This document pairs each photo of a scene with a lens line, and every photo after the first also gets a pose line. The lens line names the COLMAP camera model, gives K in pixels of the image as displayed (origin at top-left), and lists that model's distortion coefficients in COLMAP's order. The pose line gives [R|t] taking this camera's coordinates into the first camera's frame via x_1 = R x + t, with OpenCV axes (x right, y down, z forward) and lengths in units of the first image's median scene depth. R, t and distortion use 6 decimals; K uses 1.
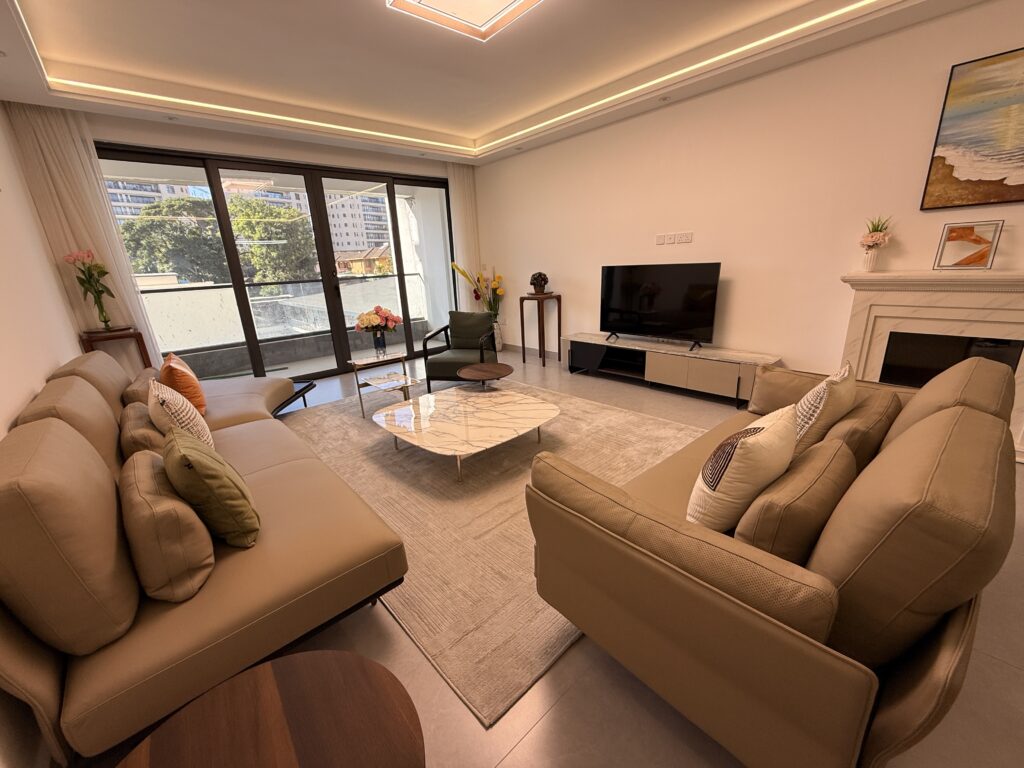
lens RADIAL K [[408.7, 0, 509.2], [0, 408.7, 386.0], [0, 0, 1]] dist [-0.006675, 0.002328]
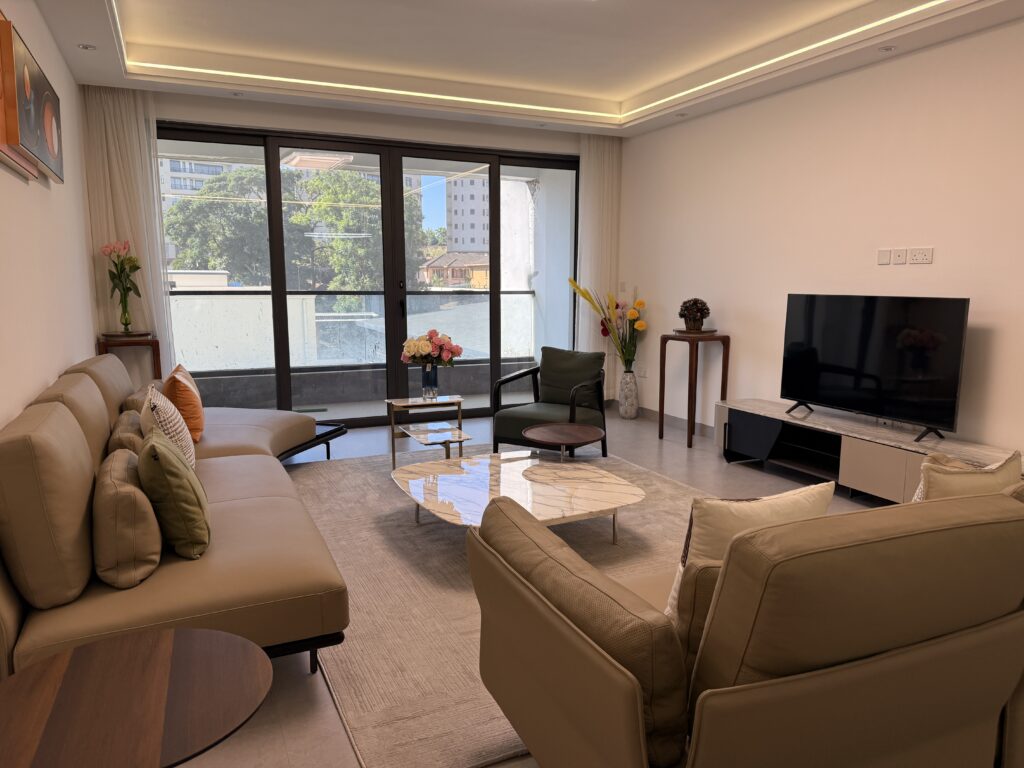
lens RADIAL K [[718.6, 0, 515.1], [0, 718.6, 388.4], [0, 0, 1]] dist [0.021062, -0.036670]
pose [[0.955341, 0.092781, -0.280562, 0.188225], [-0.130817, 0.984117, -0.120000, 0.042197], [0.264972, 0.151343, 0.952305, -0.168315]]
